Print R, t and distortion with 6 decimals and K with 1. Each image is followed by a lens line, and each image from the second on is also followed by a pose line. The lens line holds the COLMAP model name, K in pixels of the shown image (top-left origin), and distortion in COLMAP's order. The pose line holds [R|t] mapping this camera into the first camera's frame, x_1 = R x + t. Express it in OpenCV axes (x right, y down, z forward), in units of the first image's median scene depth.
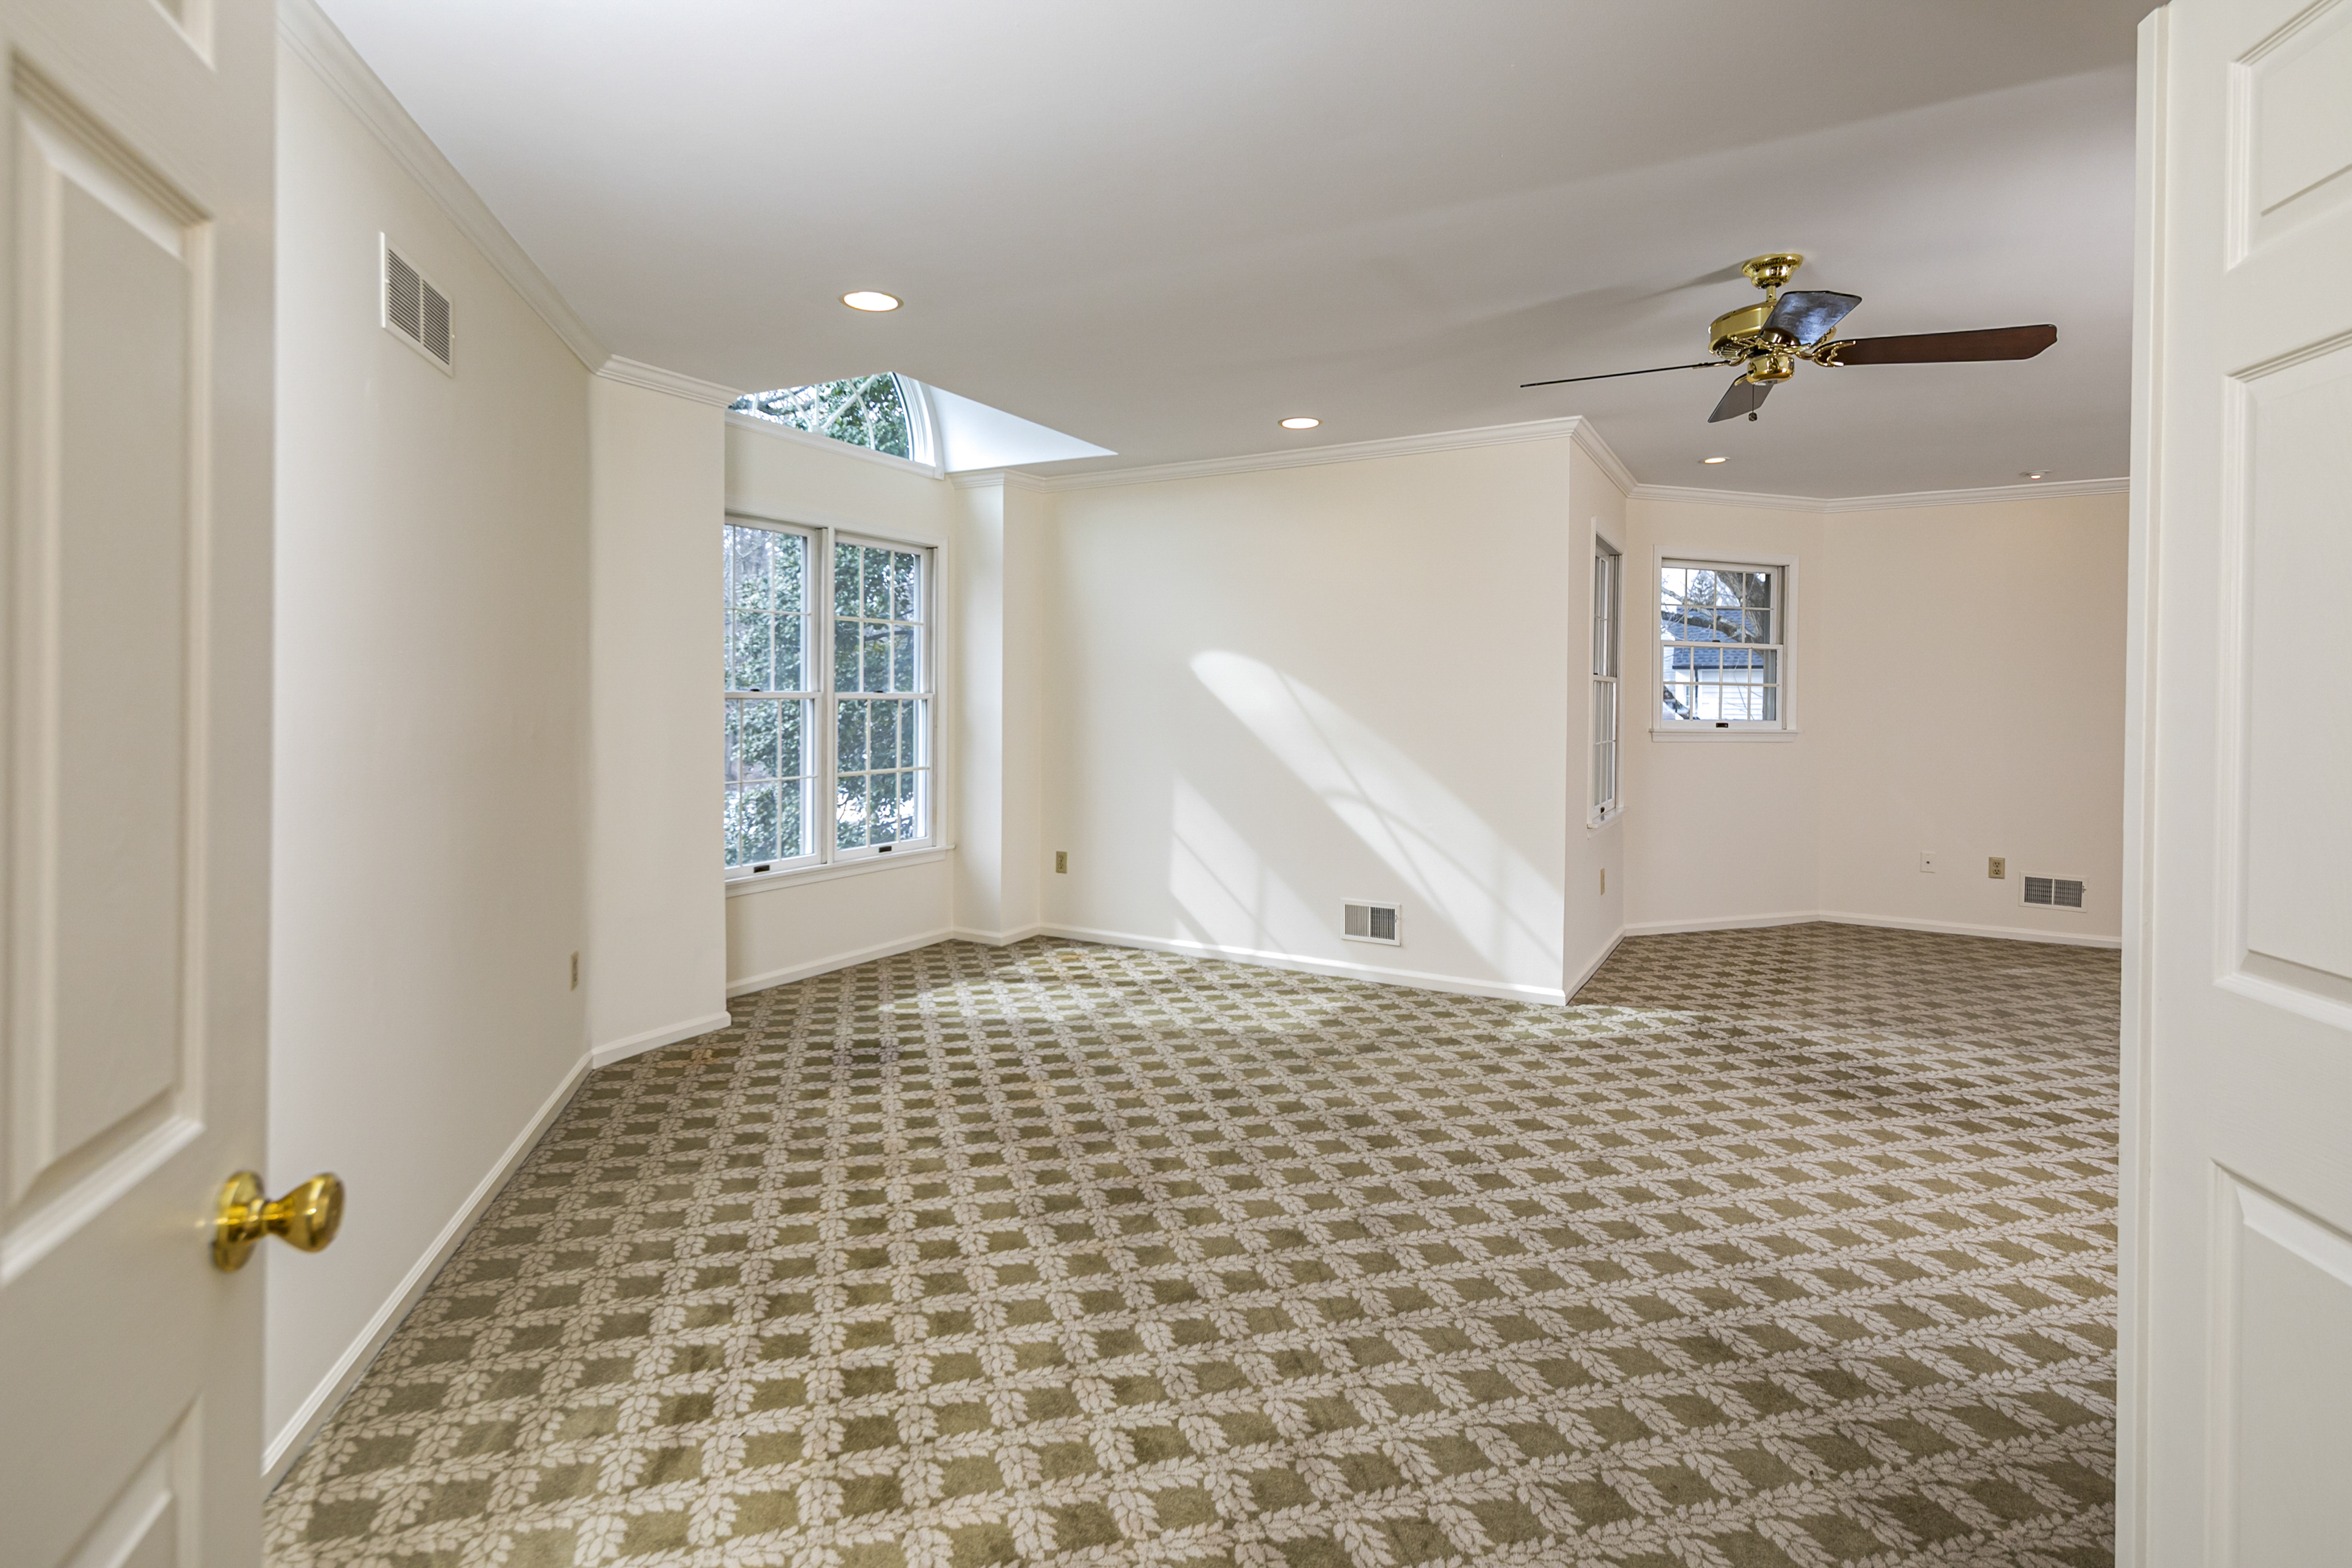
lens RADIAL K [[1154.2, 0, 1173.1], [0, 1154.2, 721.8], [0, 0, 1]] dist [0.018994, -0.006550]
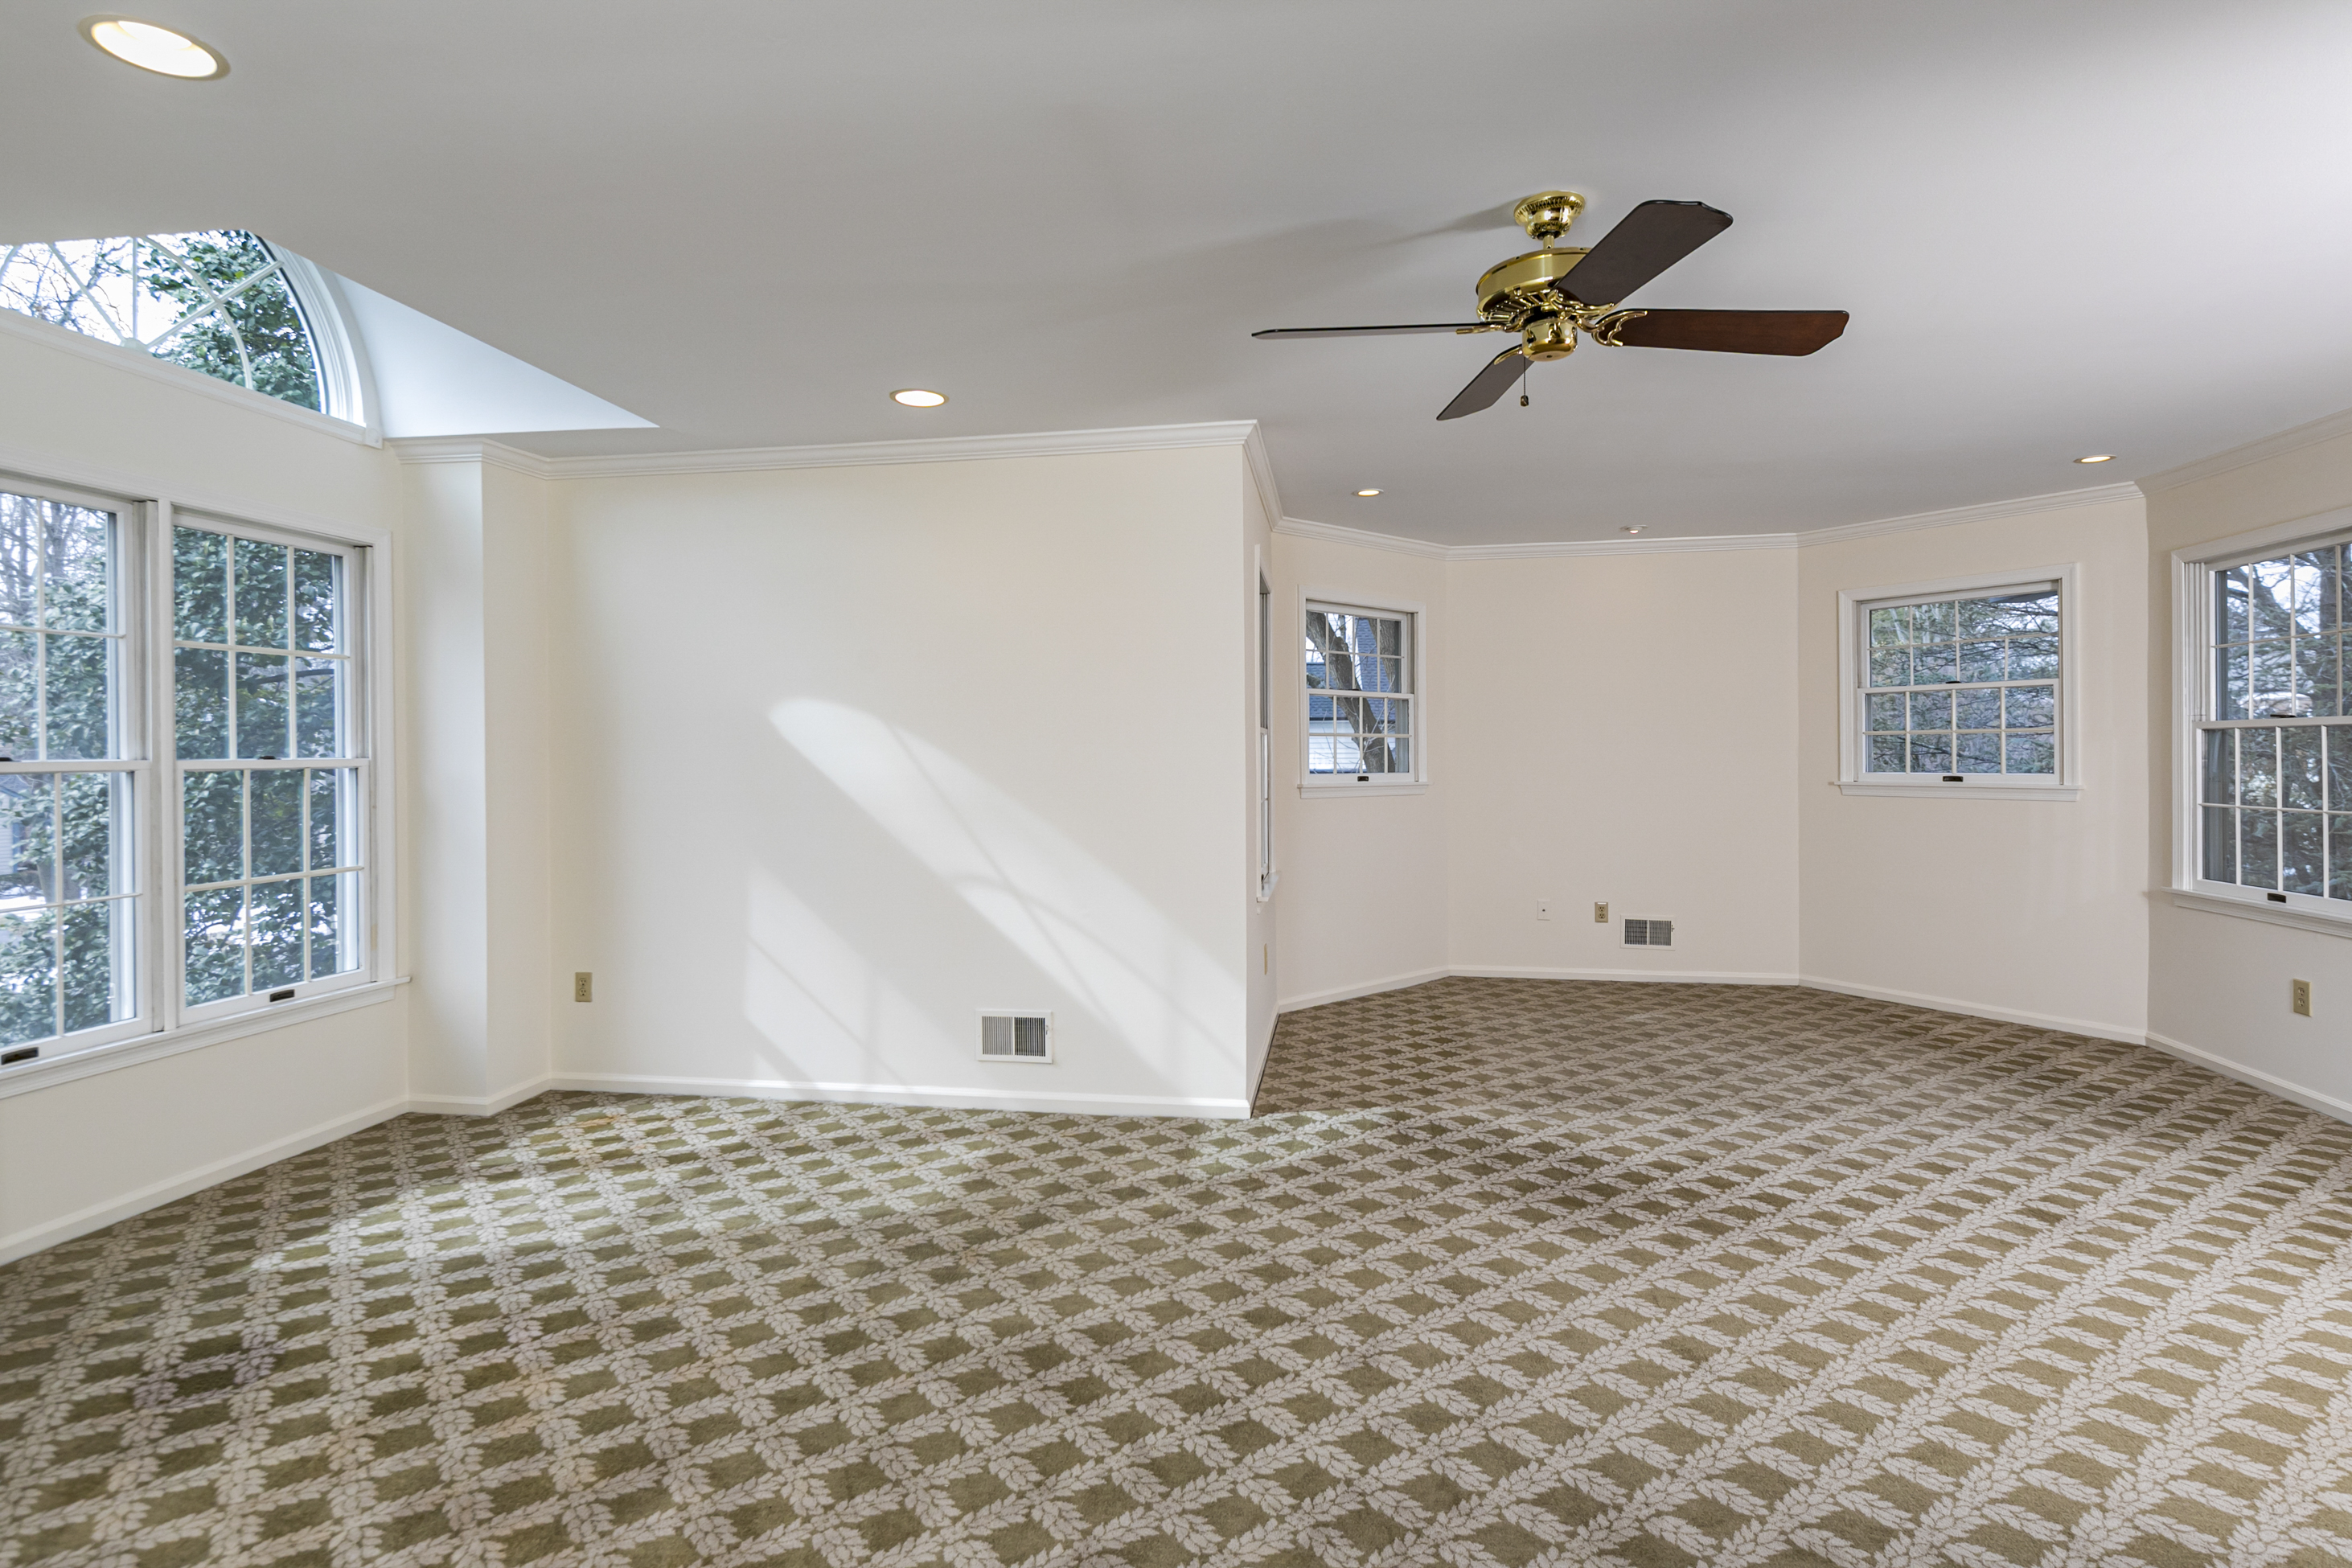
lens RADIAL K [[1154.2, 0, 1171.1], [0, 1154.2, 760.2], [0, 0, 1]] dist [0.018994, -0.006550]
pose [[0.934753, -0.016128, 0.354931, -0.009387], [0.021088, 0.999726, -0.010112, -0.008060], [-0.354671, 0.016937, 0.934838, 0.222545]]
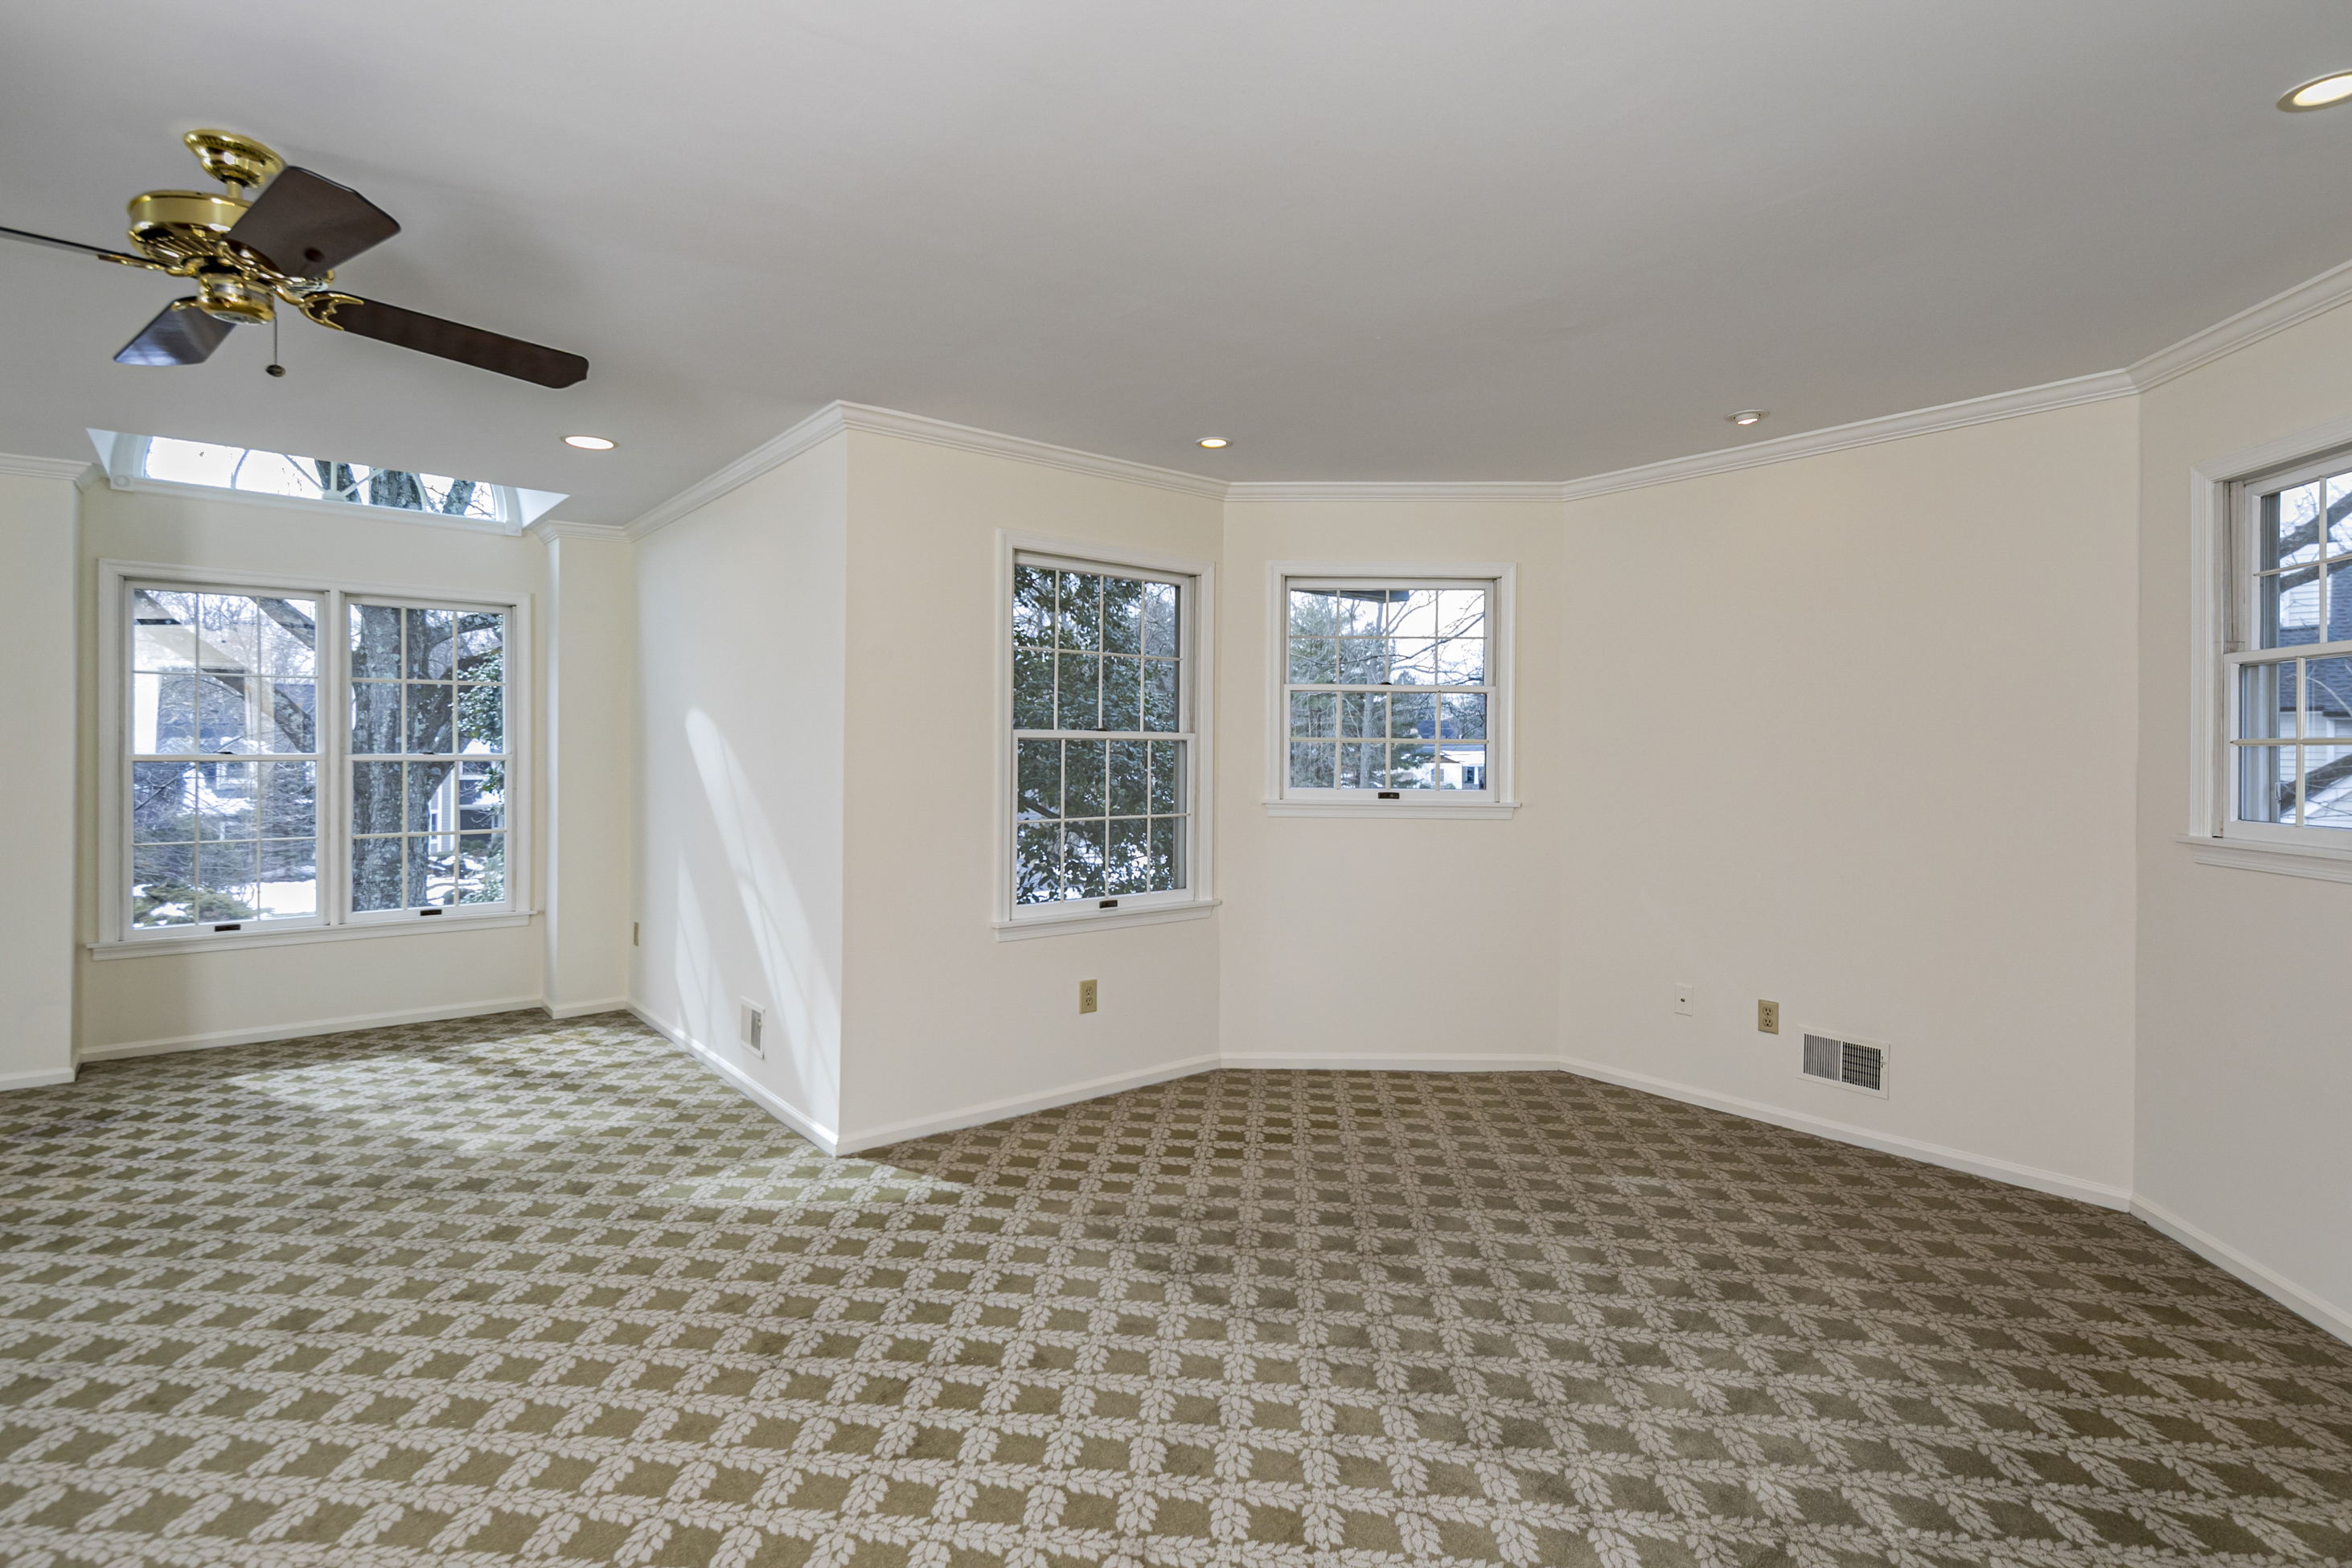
lens RADIAL K [[1154.2, 0, 1191.9], [0, 1154.2, 766.8], [0, 0, 1]] dist [0.018994, -0.006550]
pose [[0.936001, 0.004799, -0.351965, 0.790135], [-0.001521, 0.999953, 0.009588, -0.028565], [0.351994, -0.008439, 0.935964, 0.331606]]
